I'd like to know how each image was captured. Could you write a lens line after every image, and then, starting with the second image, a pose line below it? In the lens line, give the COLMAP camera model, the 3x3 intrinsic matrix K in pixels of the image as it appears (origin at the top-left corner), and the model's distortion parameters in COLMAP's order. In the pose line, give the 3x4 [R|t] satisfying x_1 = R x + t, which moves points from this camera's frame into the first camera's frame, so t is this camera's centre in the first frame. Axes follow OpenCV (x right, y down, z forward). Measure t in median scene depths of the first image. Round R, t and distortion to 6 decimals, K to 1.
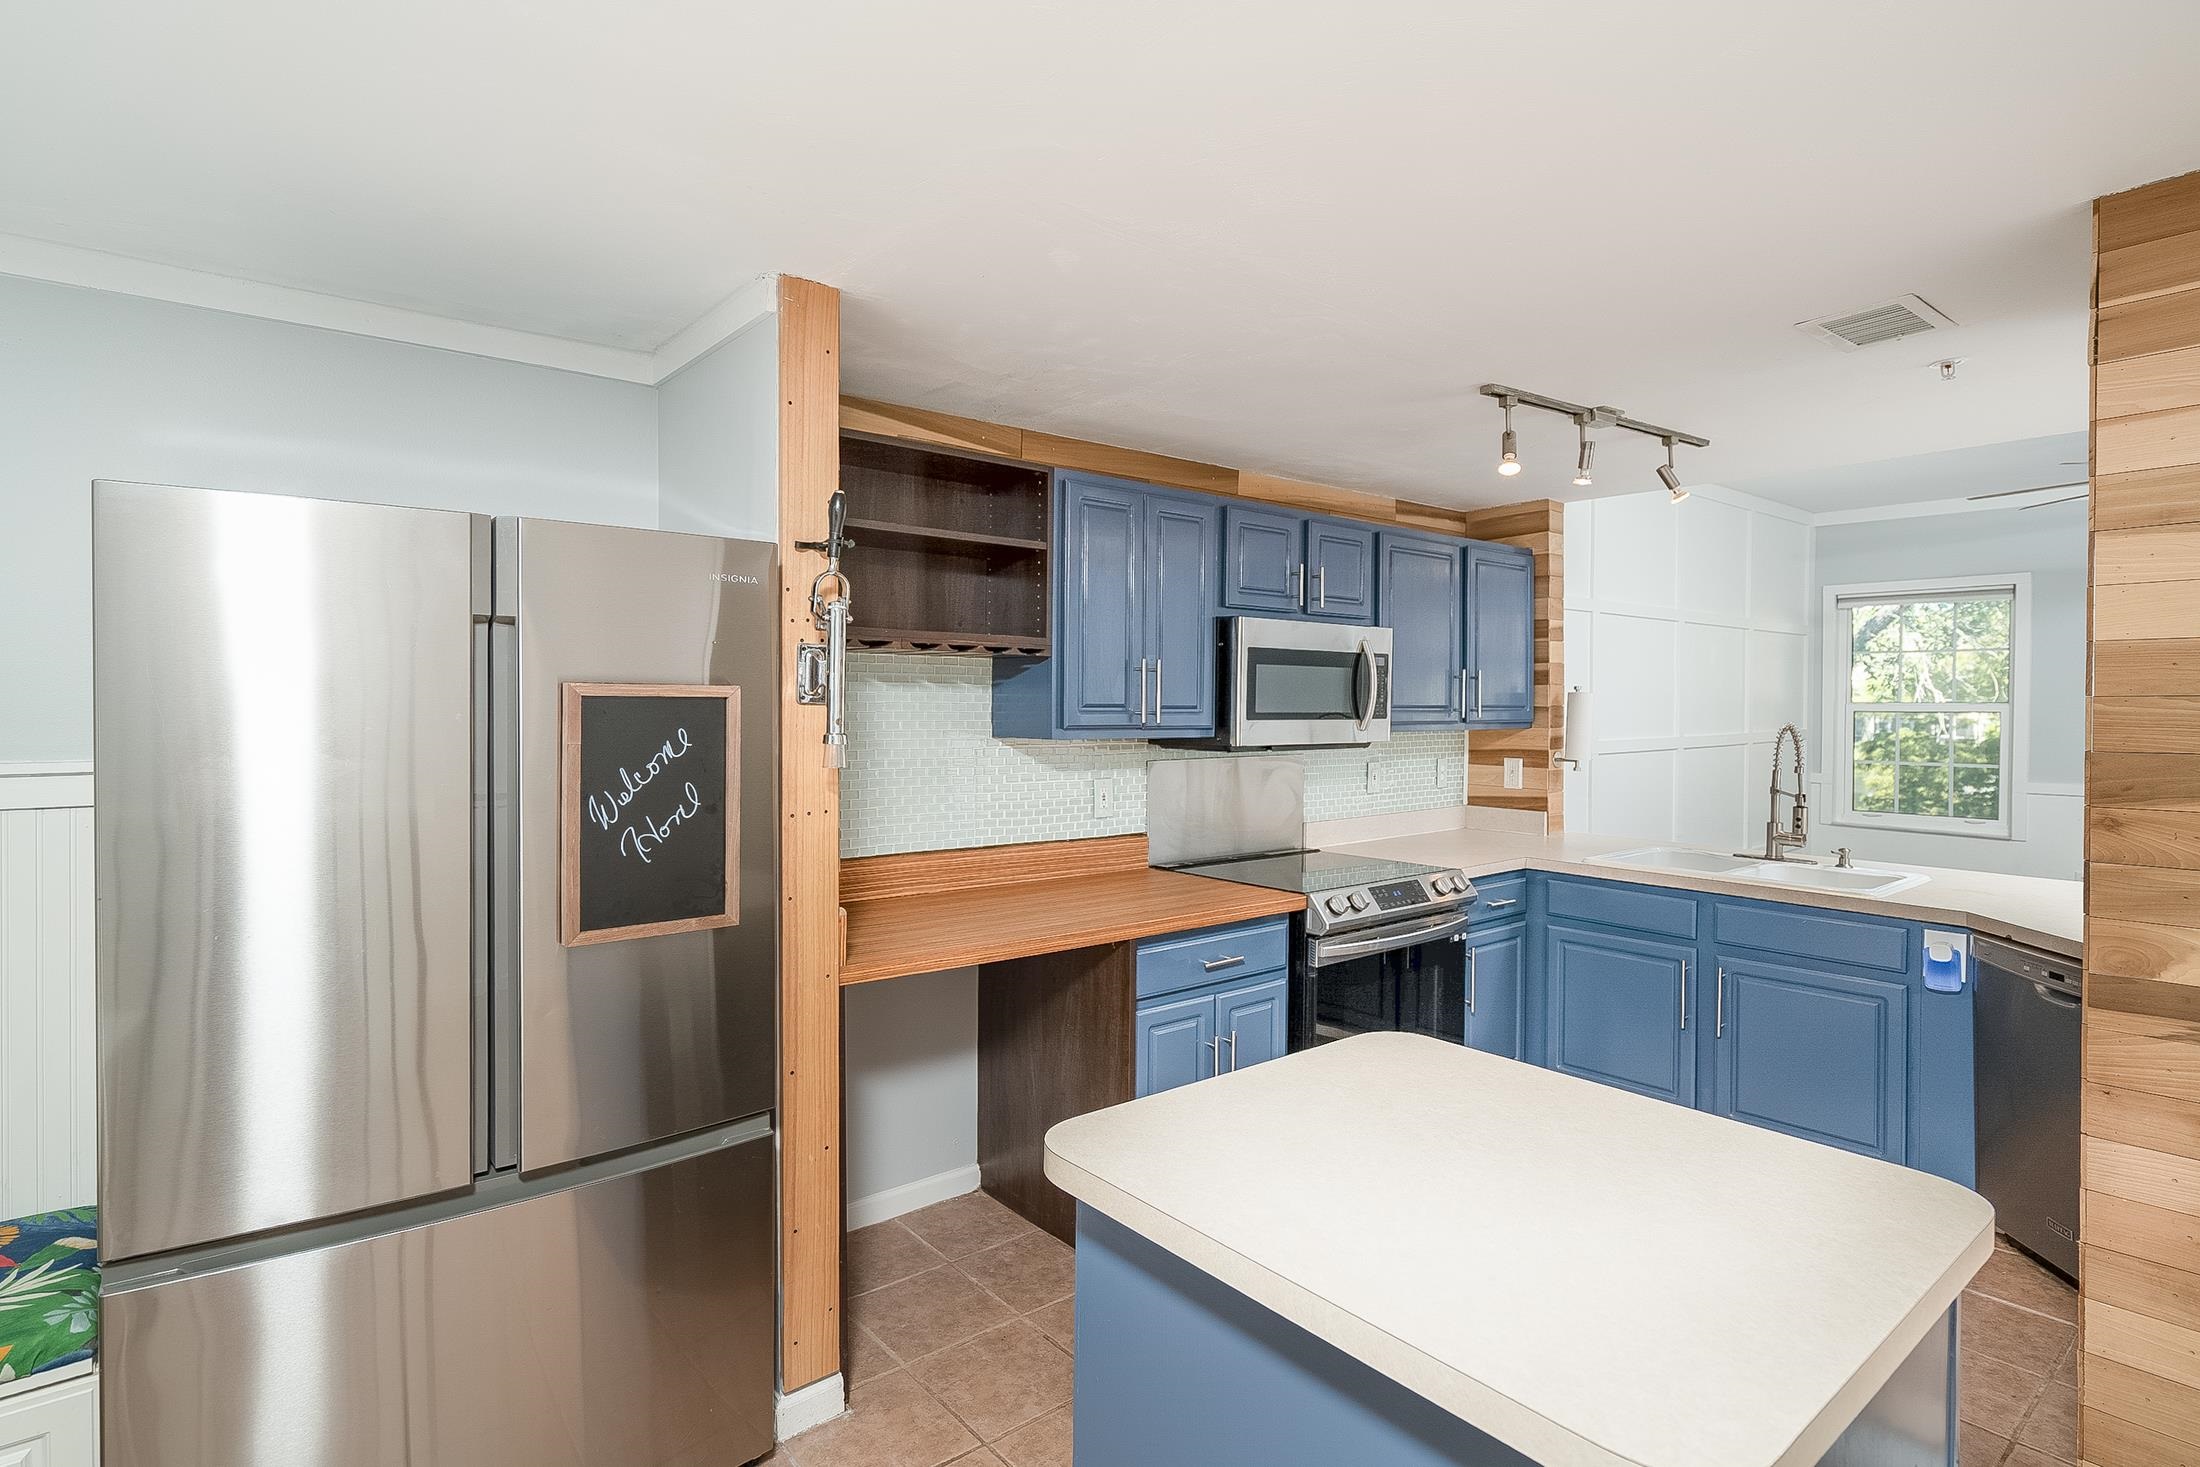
lens RADIAL K [[1039.8, 0, 1056.5], [0, 1039.8, 717.3], [0, 0, 1]] dist [-0.005113, 0.003715]
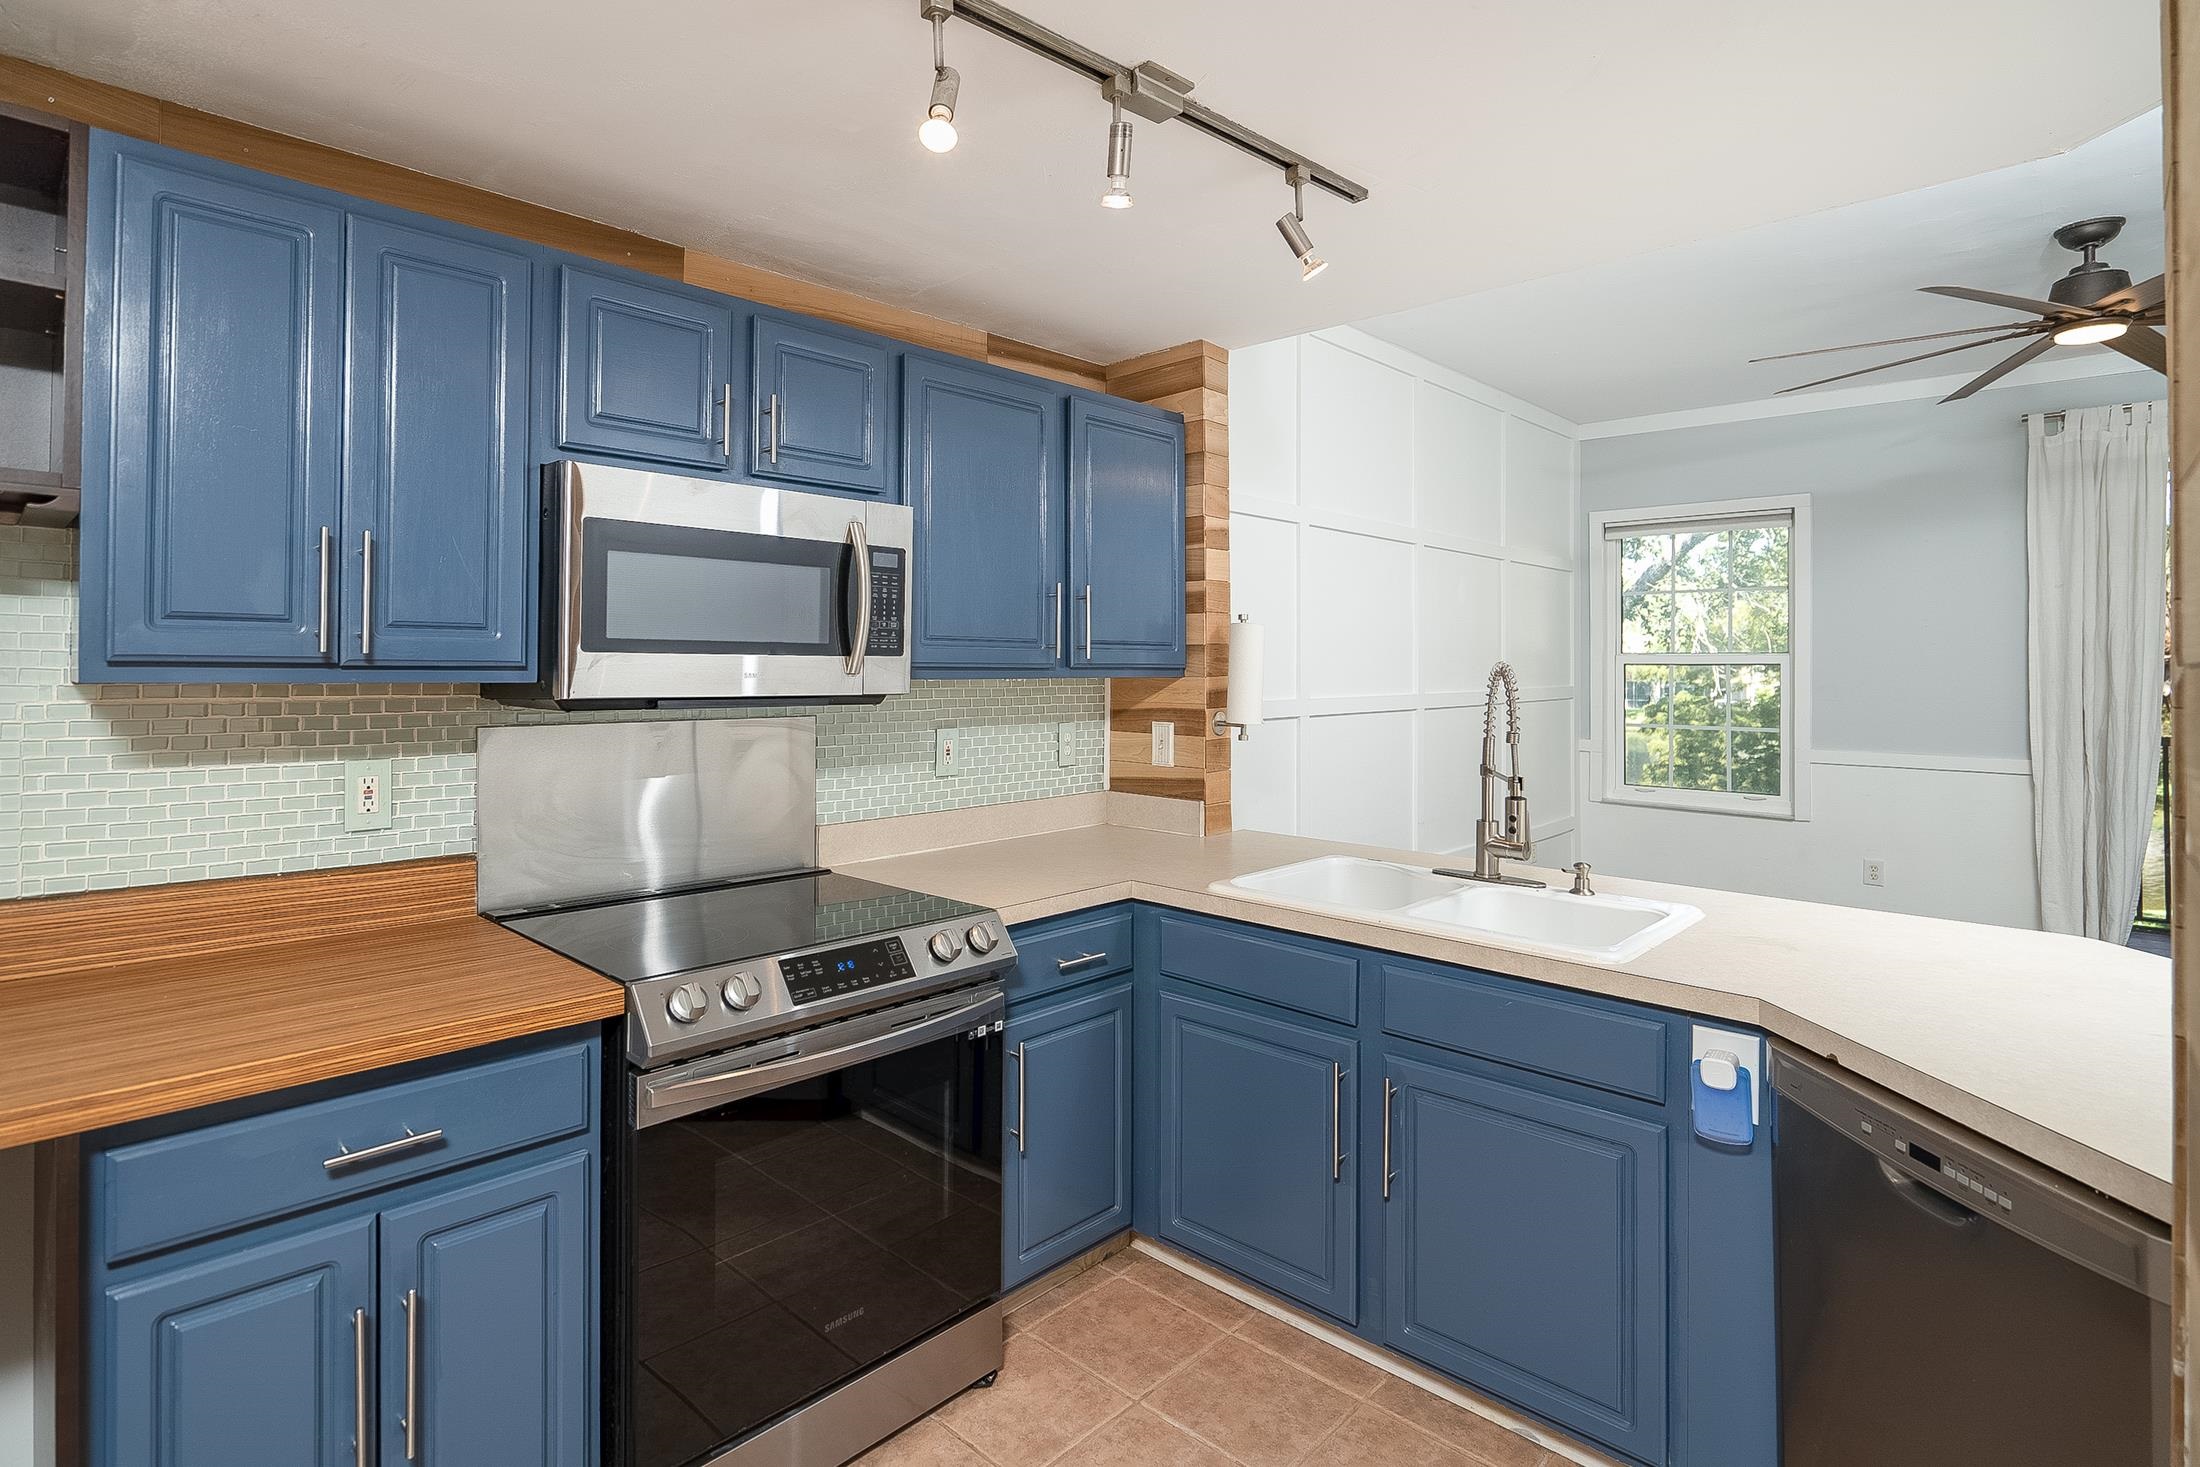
lens RADIAL K [[1082.4, 0, 1066.8], [0, 1082.4, 661.4], [0, 0, 1]] dist [-0.017735, 0.001364]
pose [[0.986984, 0.004920, 0.160746, 0.336693], [-0.001560, 0.999778, -0.021020, 0.018617], [-0.160814, 0.020496, 0.986772, 0.394672]]
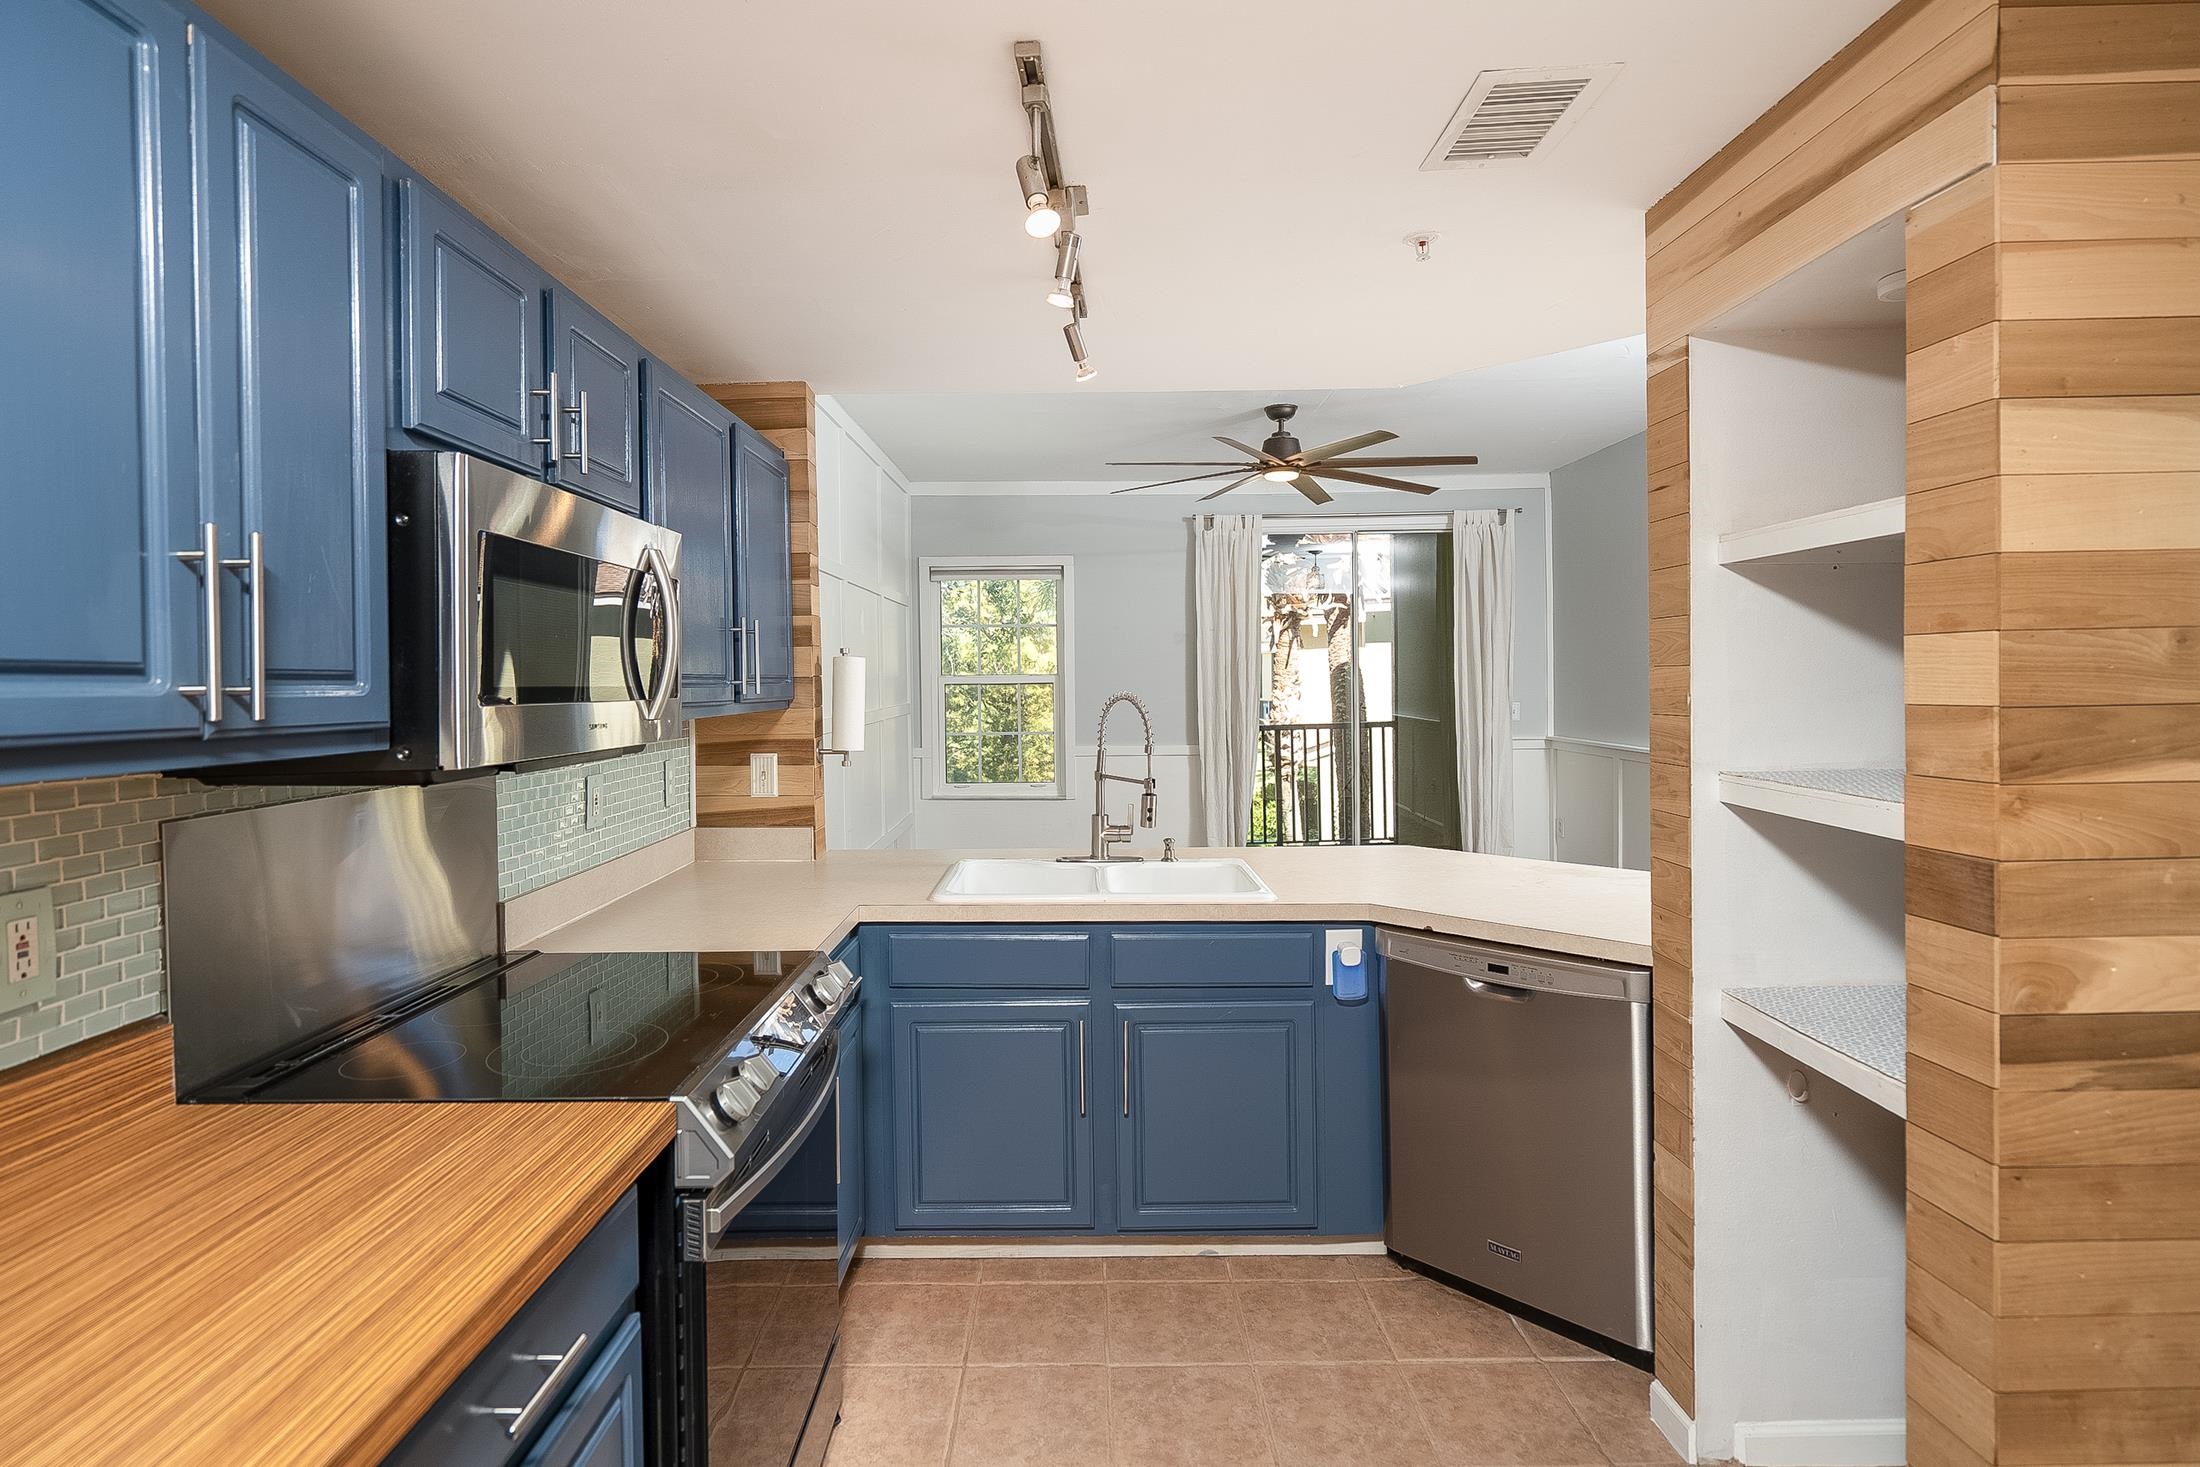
lens RADIAL K [[1039.8, 0, 1073.1], [0, 1039.8, 697.4], [0, 0, 1]] dist [-0.005113, 0.003715]
pose [[0.599000, -0.018752, 0.800529, 0.021034], [0.023033, 0.999716, 0.006183, 0.003461], [-0.800418, 0.014735, 0.599262, 0.537082]]
